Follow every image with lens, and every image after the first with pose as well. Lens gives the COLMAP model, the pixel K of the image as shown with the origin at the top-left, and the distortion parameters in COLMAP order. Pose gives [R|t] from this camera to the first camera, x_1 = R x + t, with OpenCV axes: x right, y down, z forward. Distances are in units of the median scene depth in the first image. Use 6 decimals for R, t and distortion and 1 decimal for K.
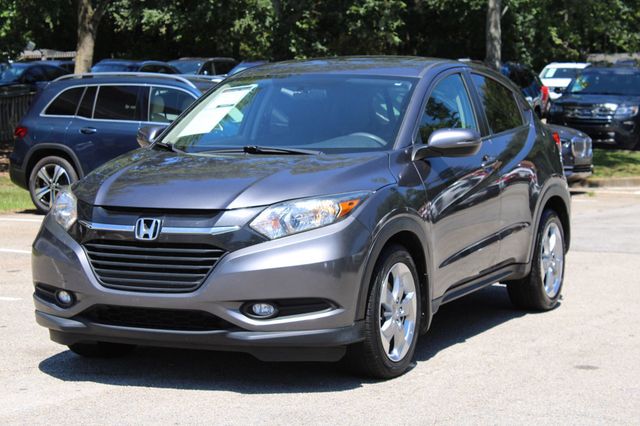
lens RADIAL K [[1565.3, 0, 320.0], [0, 1565.3, 213.0], [0, 0, 1]] dist [0.076969, 0.057510]
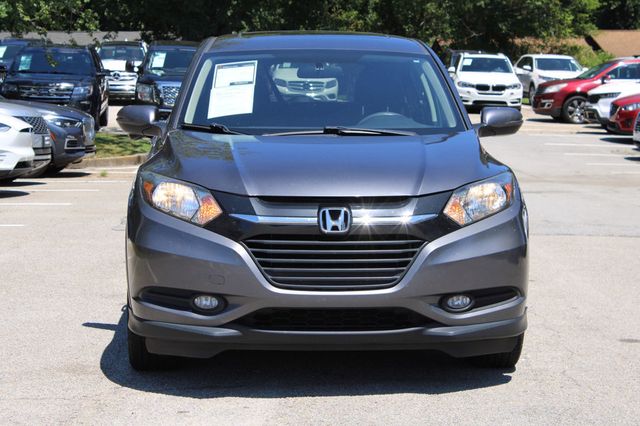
lens RADIAL K [[1565.3, 0, 320.0], [0, 1565.3, 213.0], [0, 0, 1]] dist [0.076969, 0.057510]
pose [[0.886459, -0.035135, 0.461471, -0.523412], [0.029176, 0.999373, 0.020044, -0.012157], [-0.461886, -0.004304, 0.886929, 0.204328]]
